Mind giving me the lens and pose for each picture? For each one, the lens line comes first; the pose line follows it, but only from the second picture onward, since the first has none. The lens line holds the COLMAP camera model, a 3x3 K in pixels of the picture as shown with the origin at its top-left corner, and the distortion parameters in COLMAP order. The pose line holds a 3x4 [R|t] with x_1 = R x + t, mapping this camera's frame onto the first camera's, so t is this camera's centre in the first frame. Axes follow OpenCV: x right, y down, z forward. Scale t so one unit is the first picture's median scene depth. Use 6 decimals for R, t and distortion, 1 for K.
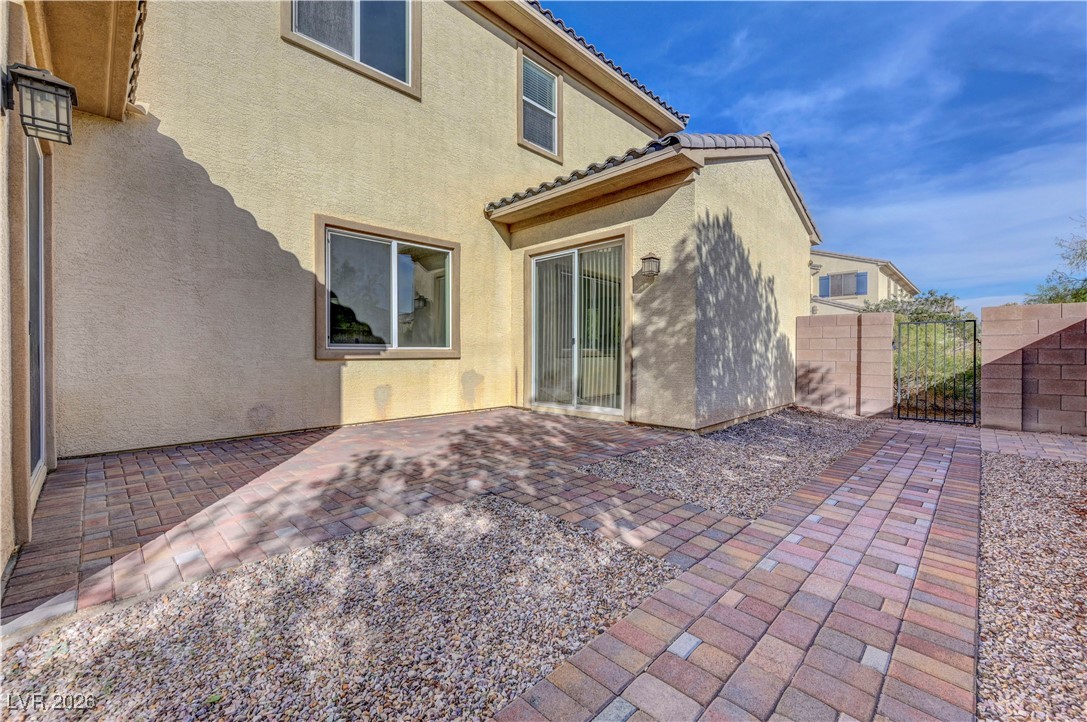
lens RADIAL K [[444.5, 0, 544.3], [0, 444.5, 355.7], [0, 0, 1]] dist [-0.001553, -0.000163]
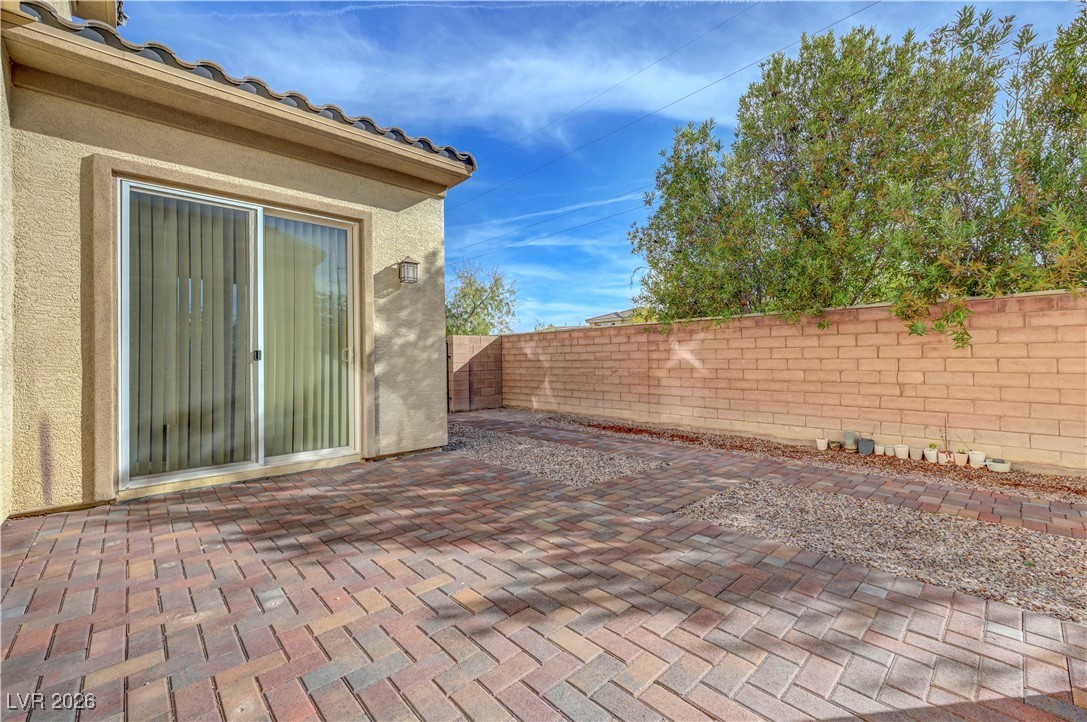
lens RADIAL K [[453.7, 0, 546.1], [0, 453.7, 350.8], [0, 0, 1]] dist [0.009530, 0.000289]
pose [[0.038281, 0.011780, 0.999198, -0.719425], [0.019633, 0.999729, -0.012538, -0.029629], [-0.999074, 0.020097, 0.038039, 0.768356]]
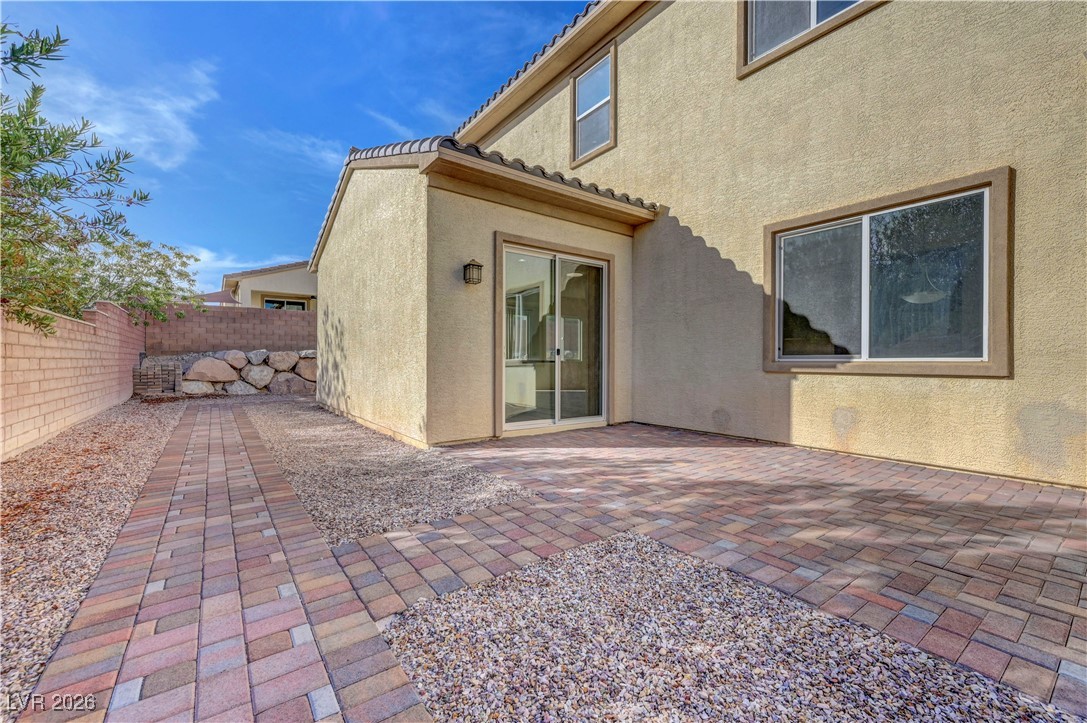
lens RADIAL K [[443.0, 0, 550.2], [0, 443.0, 363.1], [0, 0, 1]] dist [-0.000993, -0.000069]
pose [[-0.139882, 0.001057, -0.990168, 0.582738], [-0.012779, 0.999914, 0.002873, -0.008084], [0.990086, 0.013055, -0.139856, 0.722389]]
